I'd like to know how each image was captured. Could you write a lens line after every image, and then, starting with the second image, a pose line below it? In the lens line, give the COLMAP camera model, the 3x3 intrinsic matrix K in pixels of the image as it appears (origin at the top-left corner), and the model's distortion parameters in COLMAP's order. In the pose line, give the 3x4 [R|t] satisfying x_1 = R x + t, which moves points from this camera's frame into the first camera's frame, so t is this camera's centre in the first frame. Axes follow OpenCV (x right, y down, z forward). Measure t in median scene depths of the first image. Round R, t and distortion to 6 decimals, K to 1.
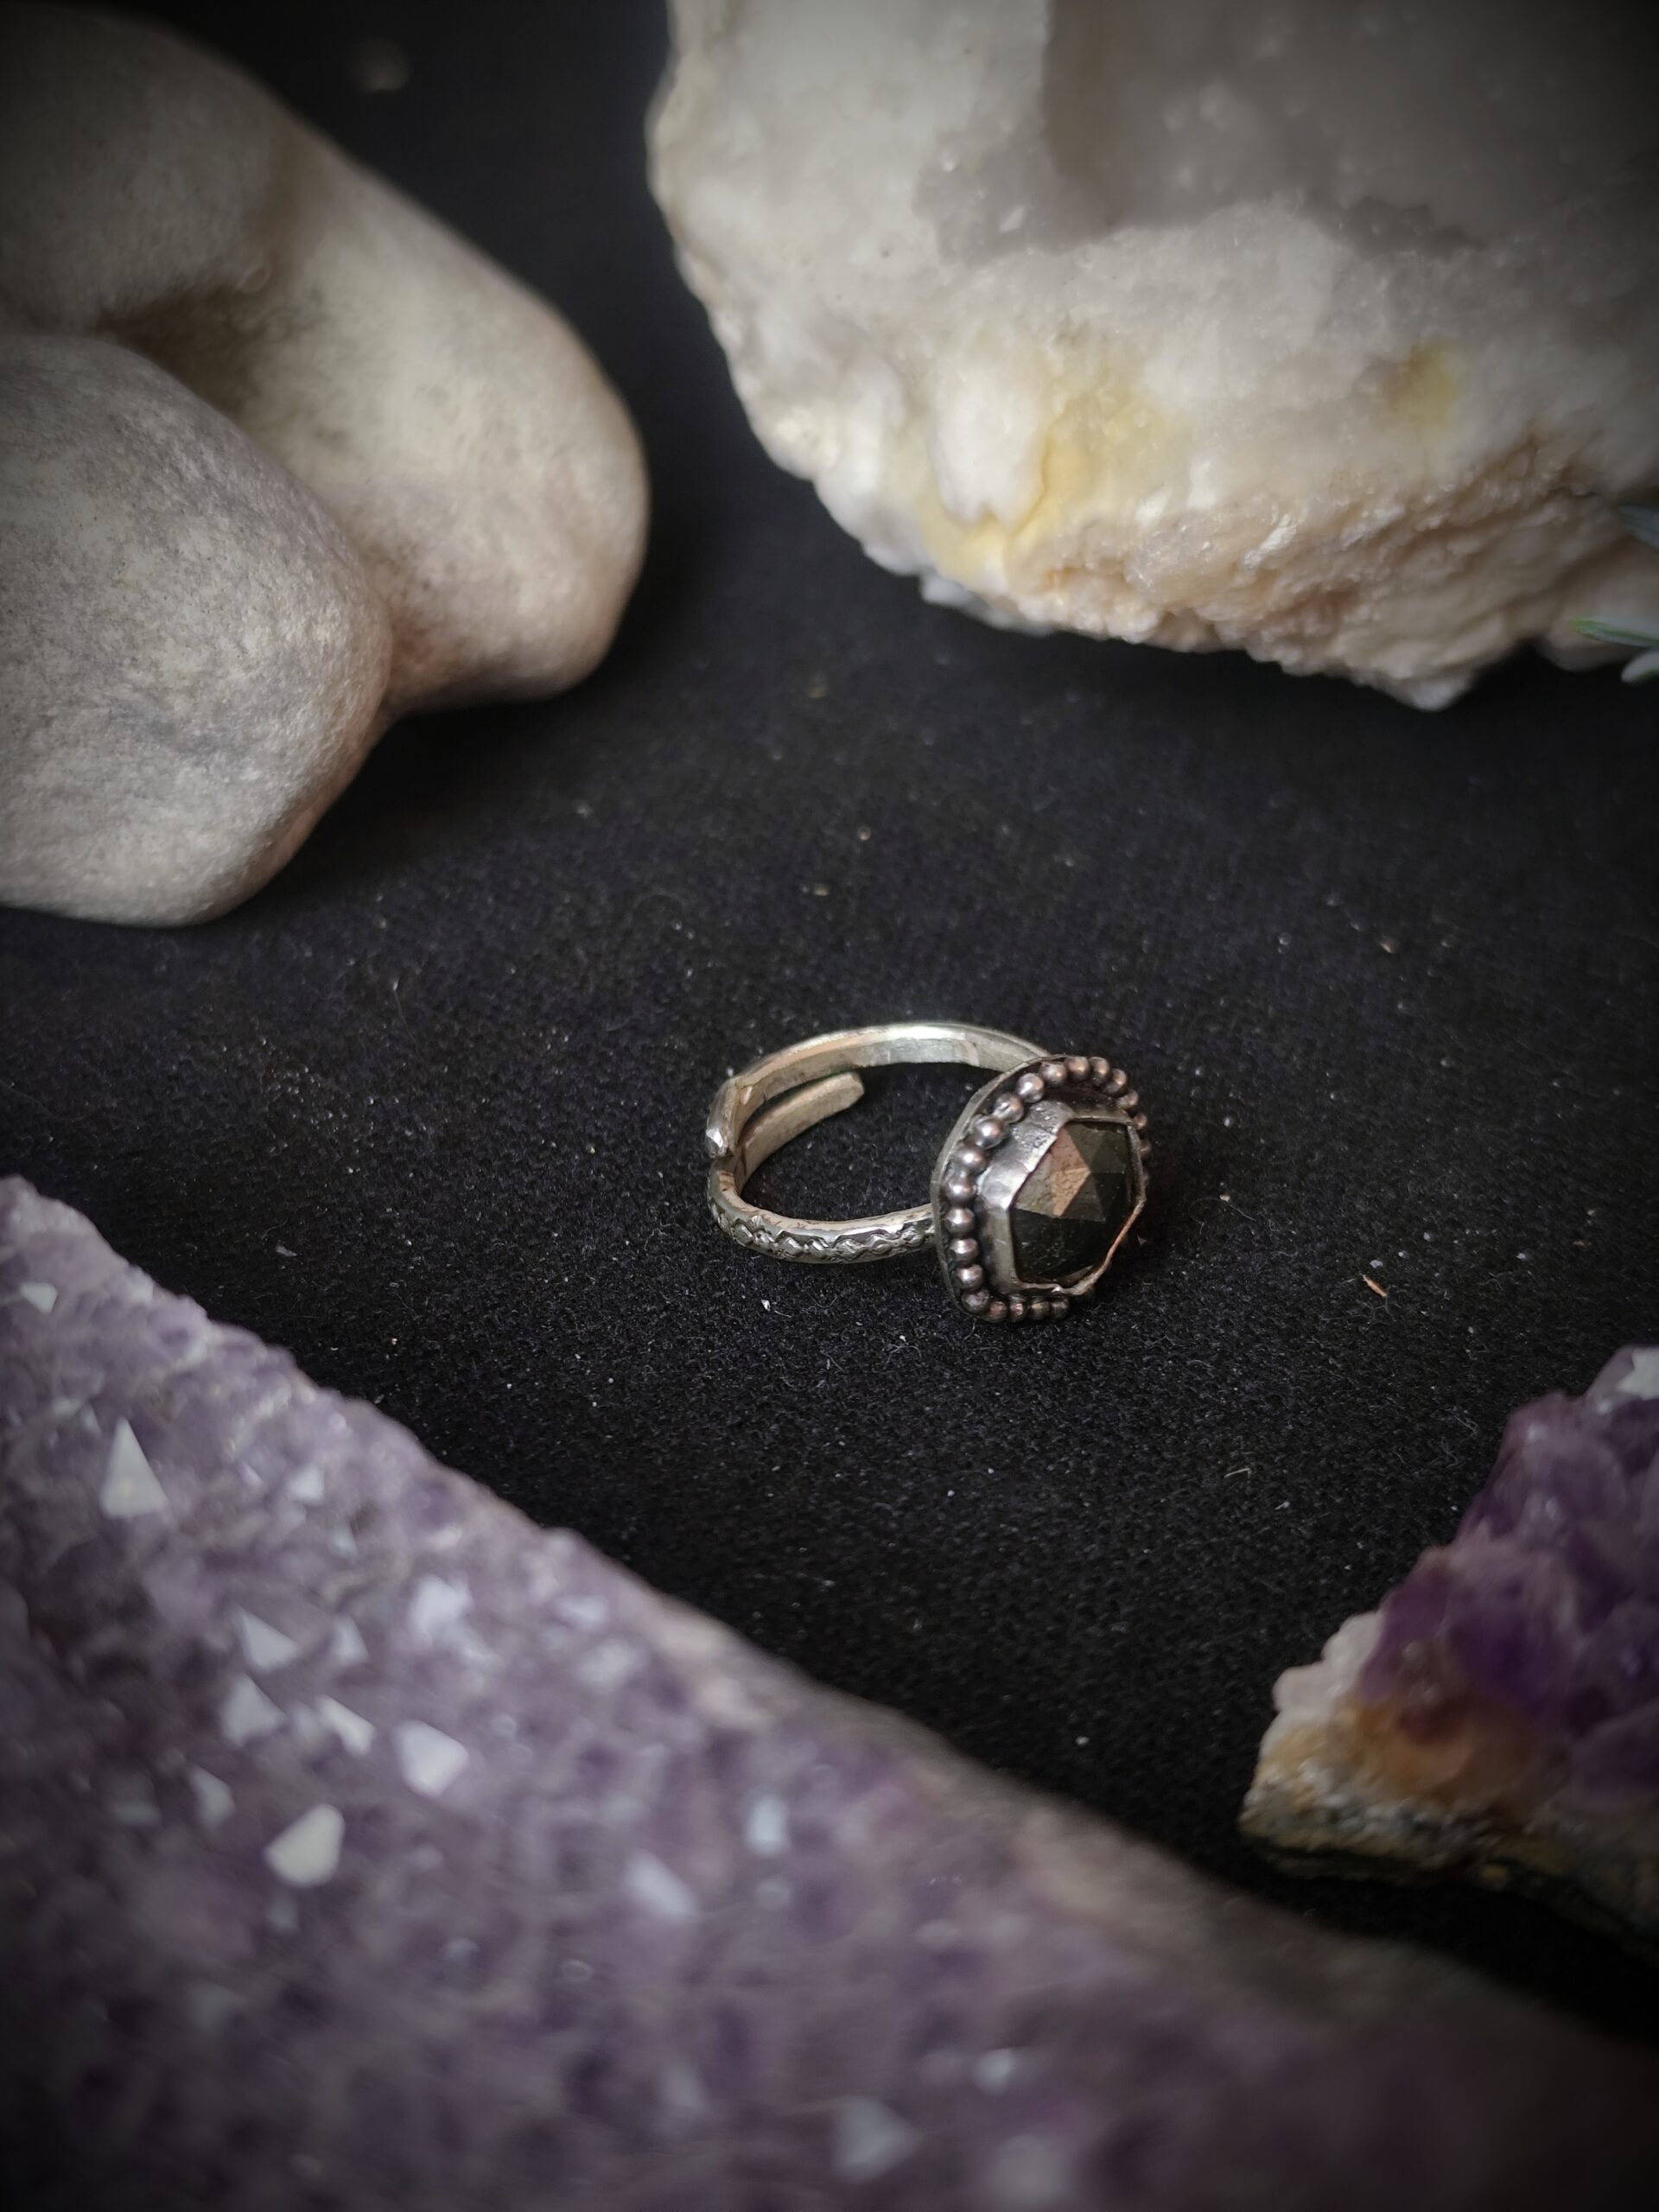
lens RADIAL K [[3129.6, 0, 860.9], [0, 3129.6, 1110.8], [0, 0, 1]] dist [0.102622, -0.705738]
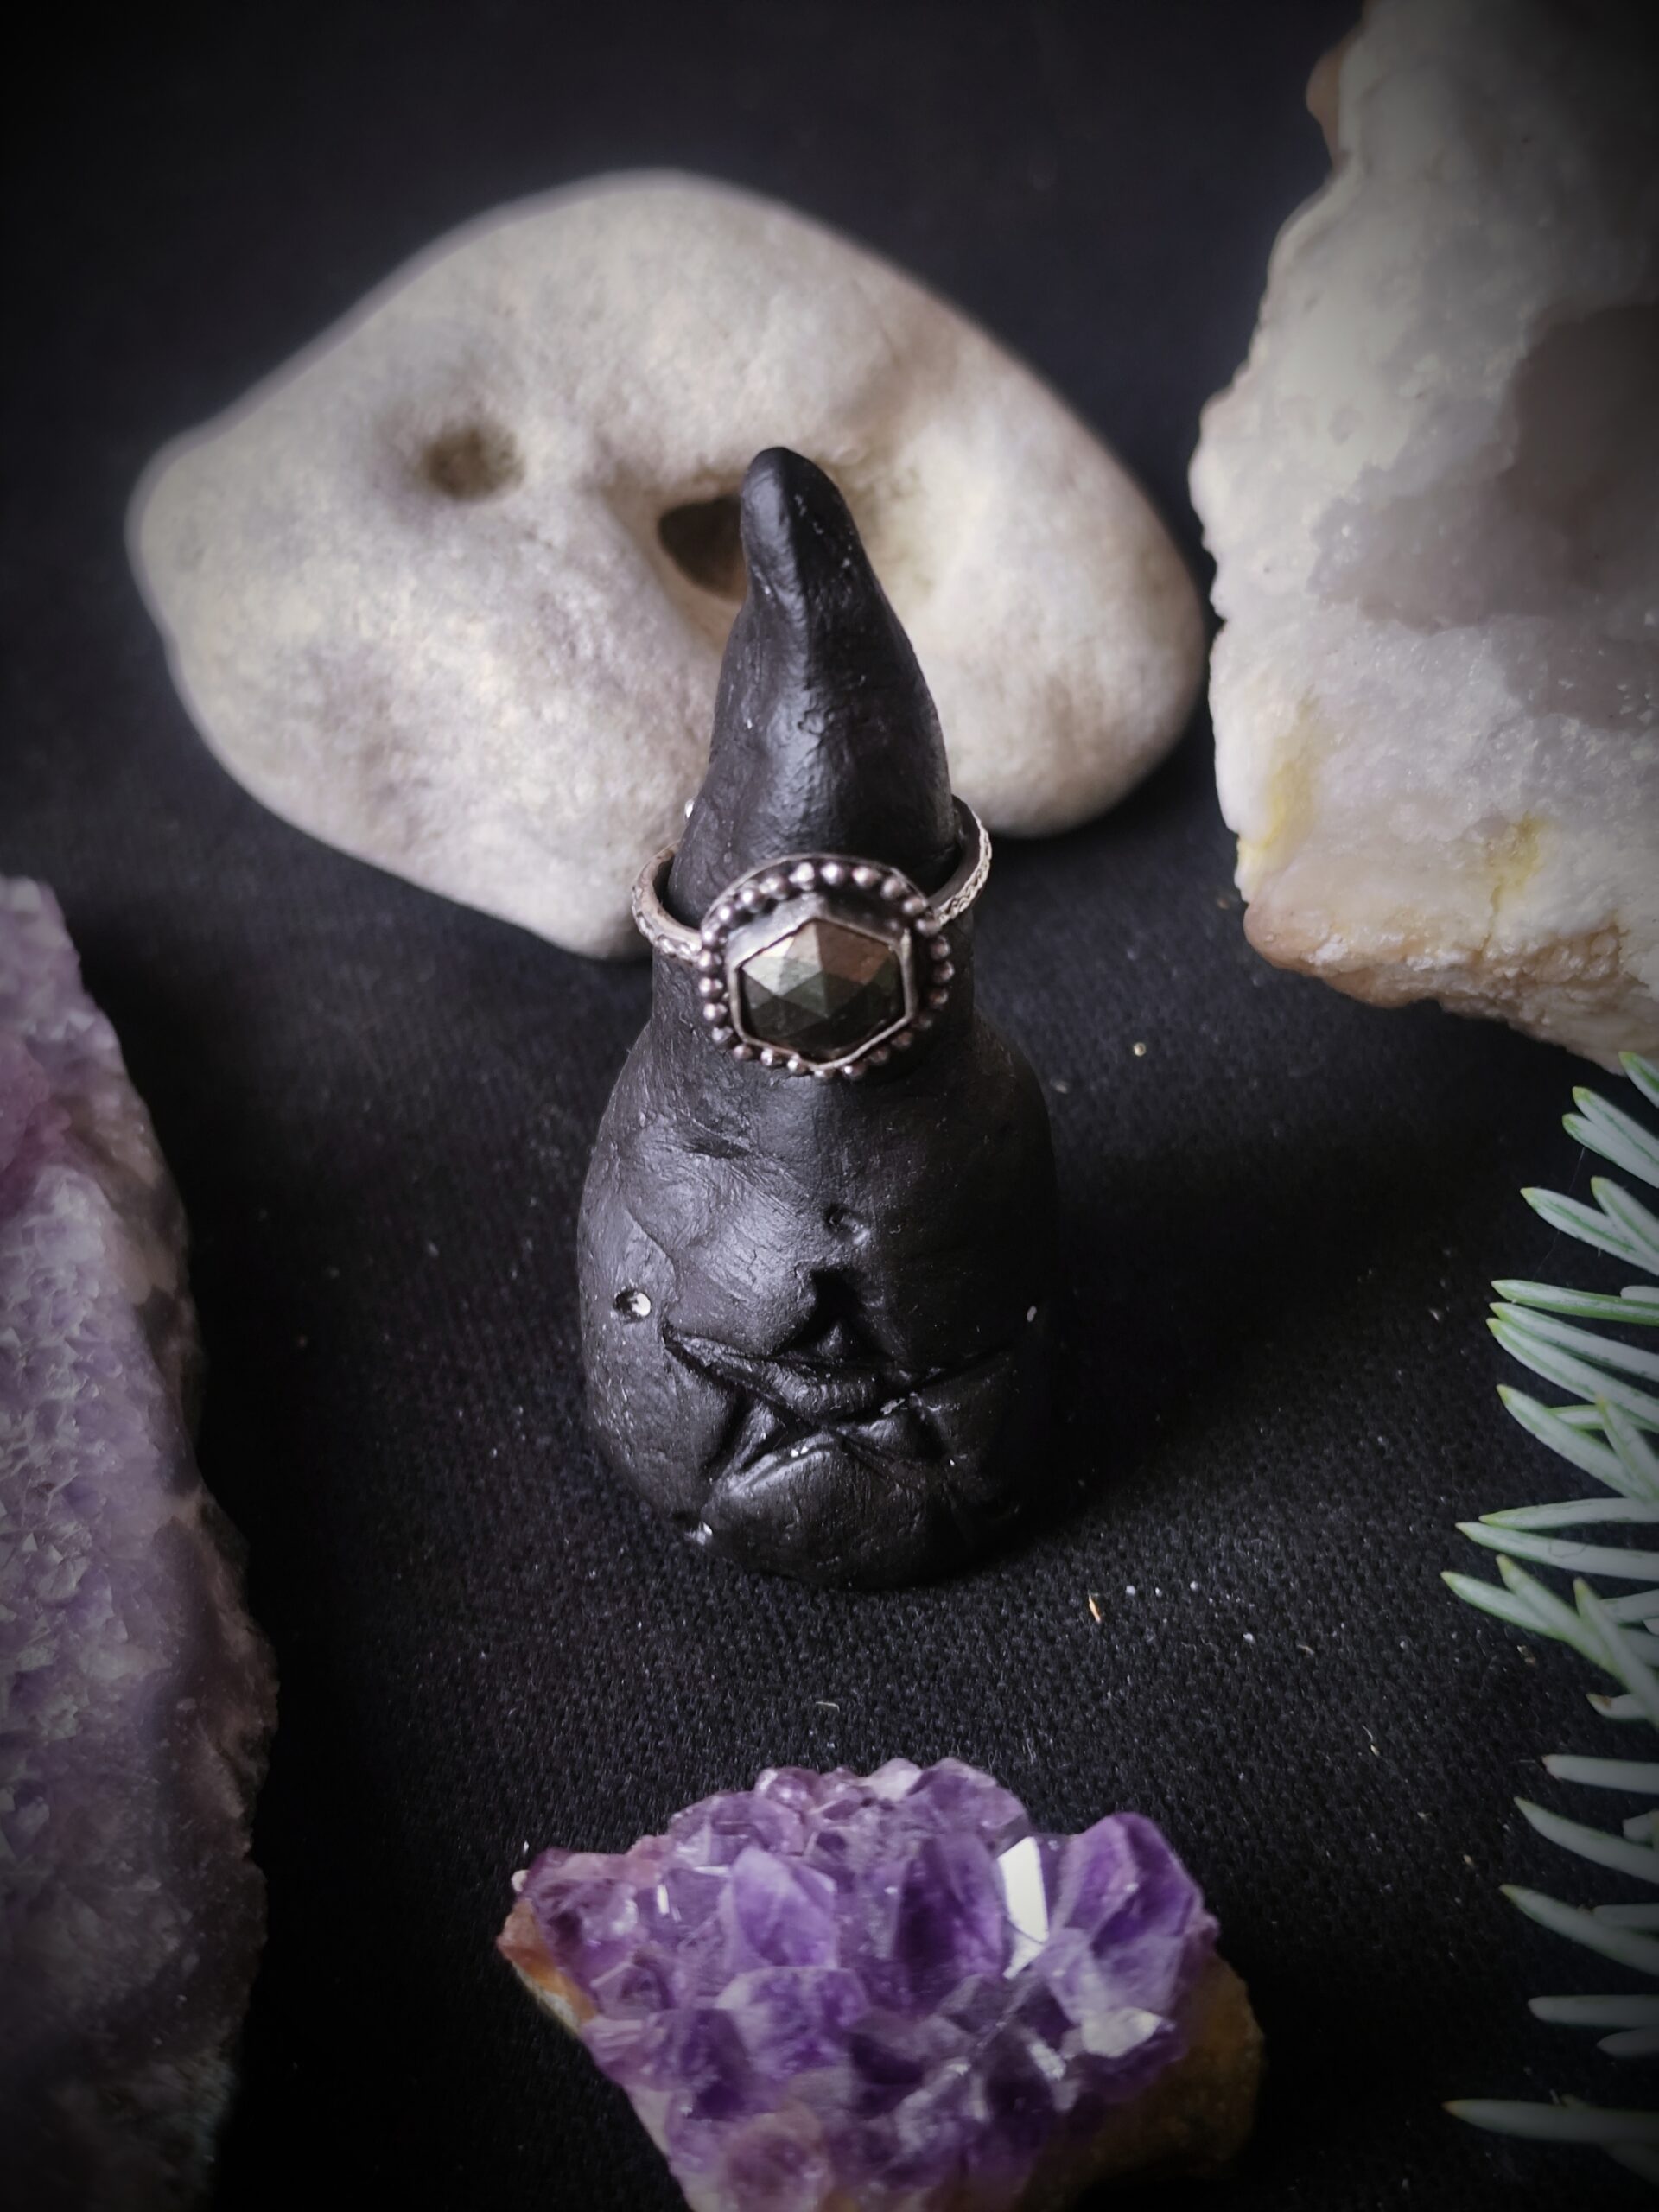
lens RADIAL K [[3129.6, 0, 860.9], [0, 3129.6, 1110.8], [0, 0, 1]] dist [0.102622, -0.705738]
pose [[0.789528, 0.332008, -0.516156, 0.591867], [-0.267615, 0.943112, 0.197287, -0.303235], [0.552293, -0.017632, 0.833463, -0.014714]]
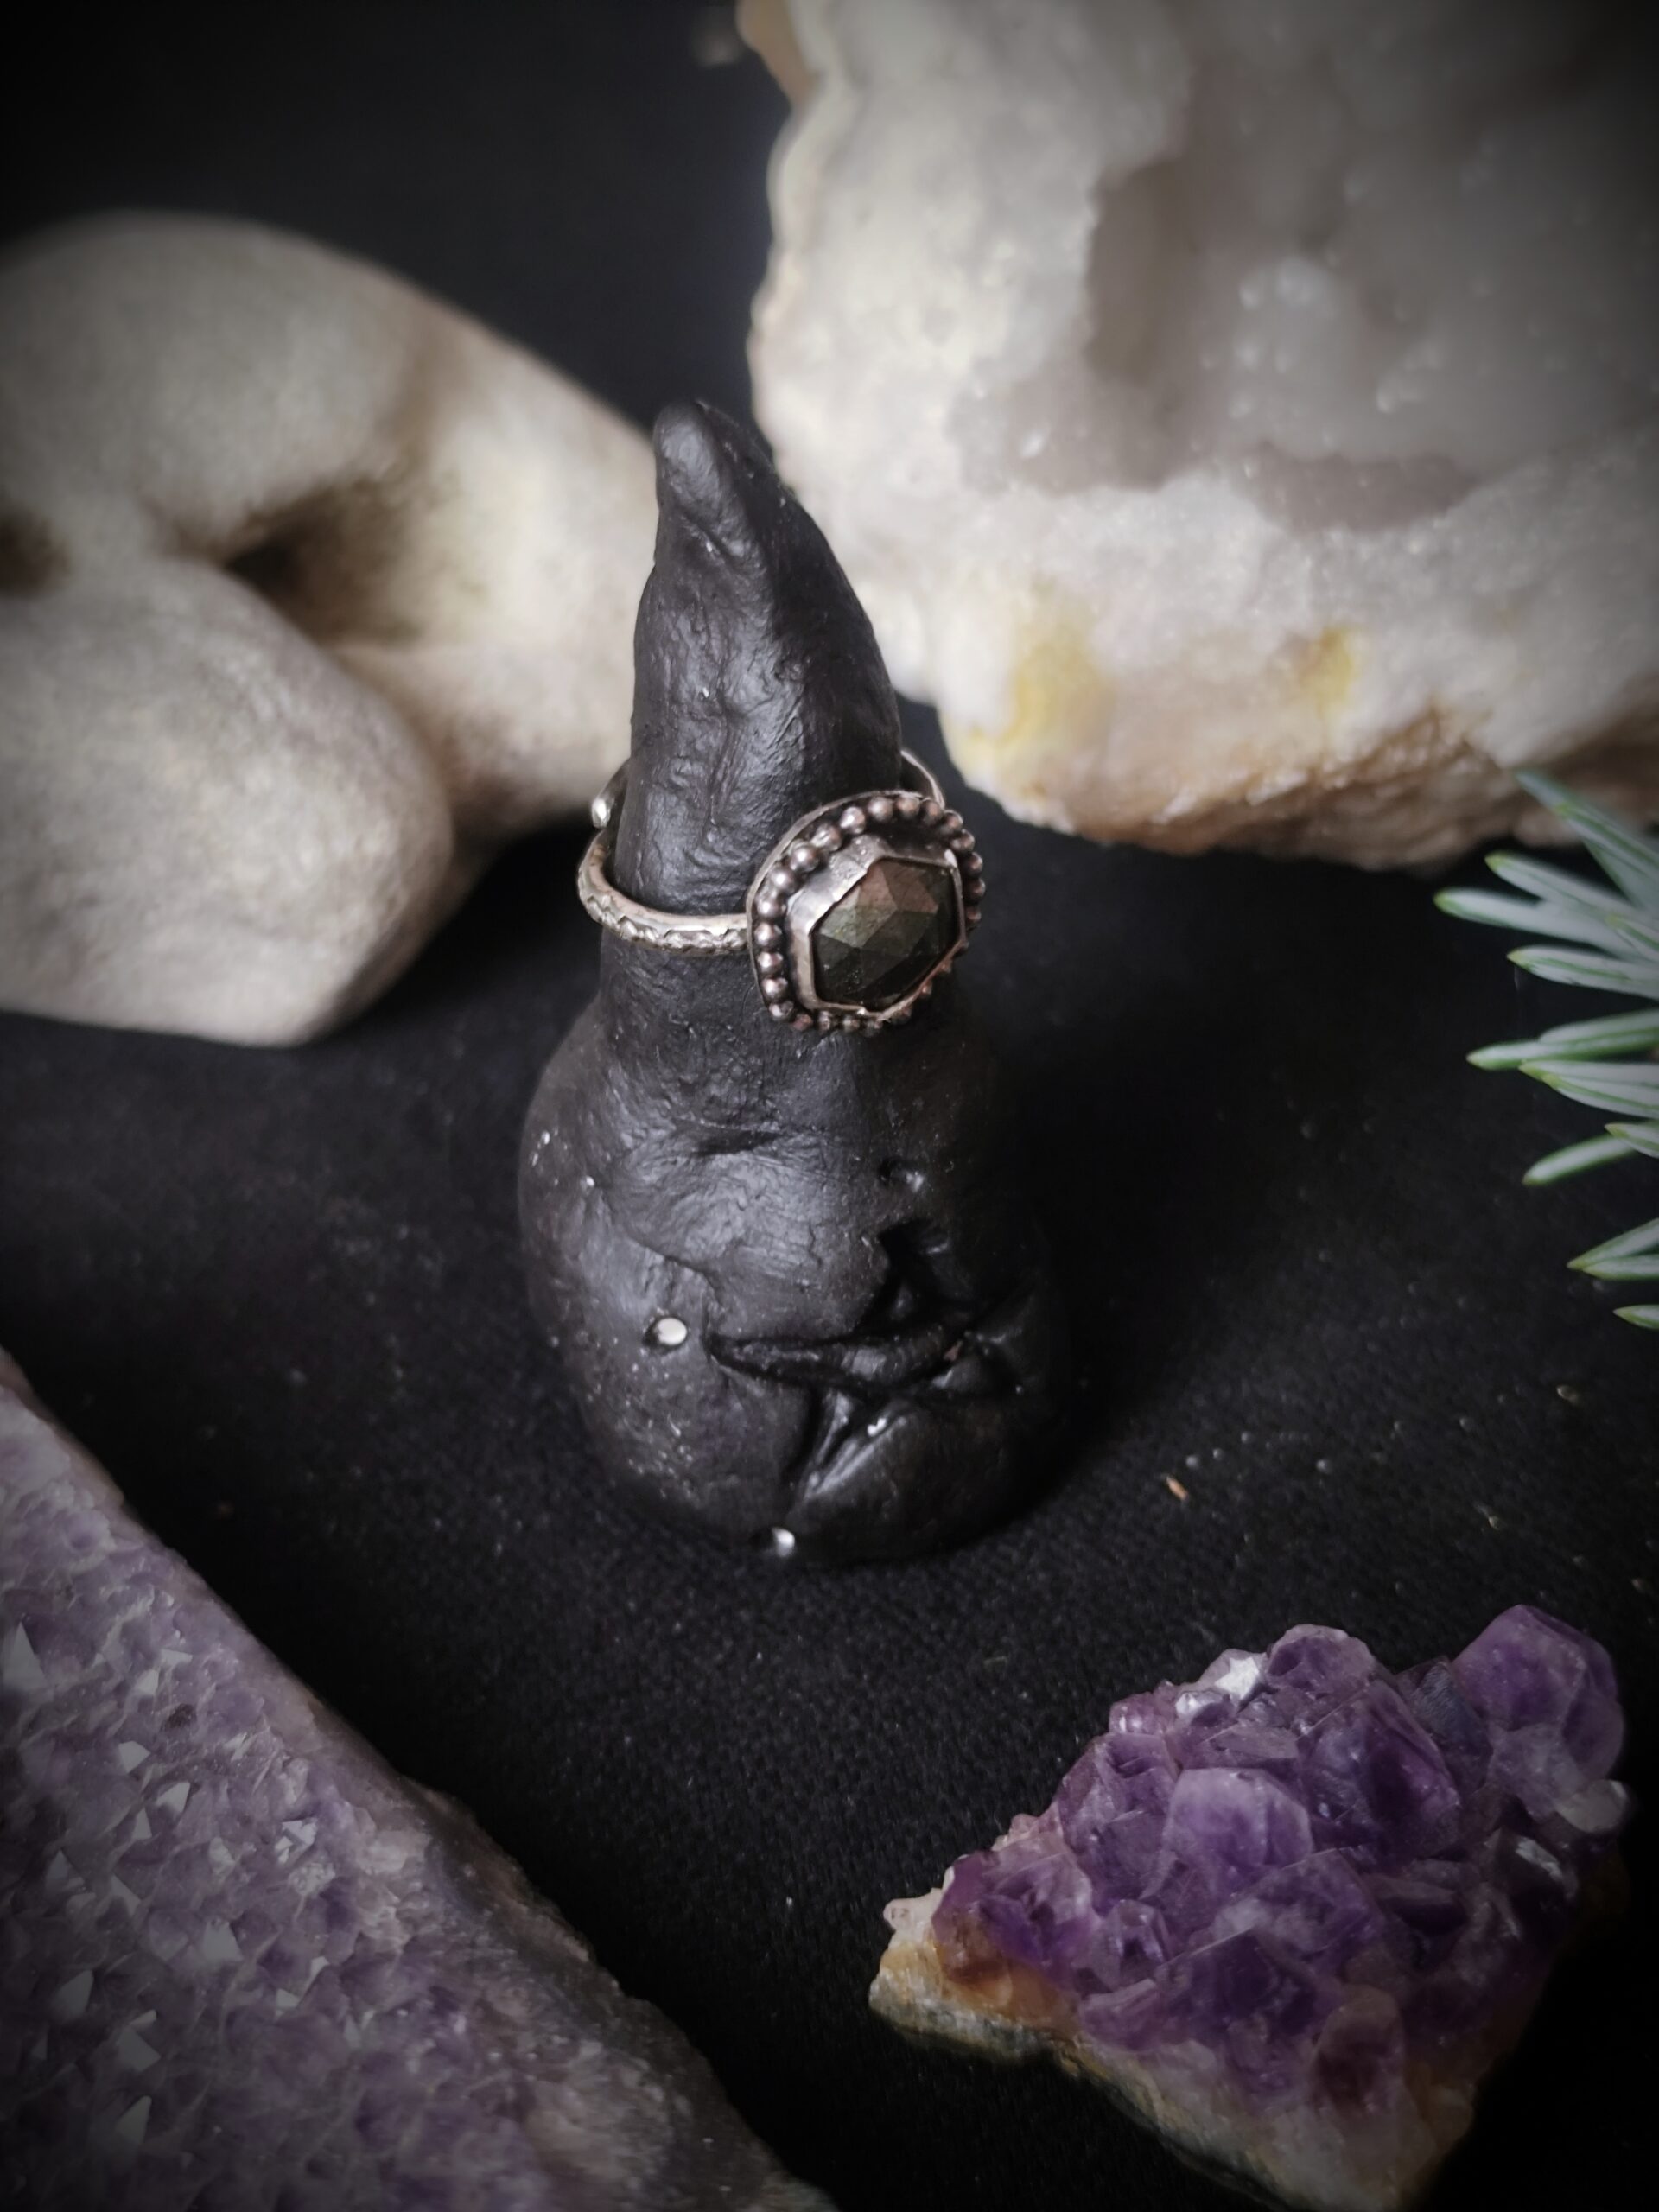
lens RADIAL K [[3129.6, 0, 860.9], [0, 3129.6, 1110.8], [0, 0, 1]] dist [0.102622, -0.705738]
pose [[0.978653, 0.071329, -0.192746, 0.245575], [-0.048280, 0.991387, 0.121745, -0.204650], [0.199770, -0.109840, 0.973667, -0.133899]]
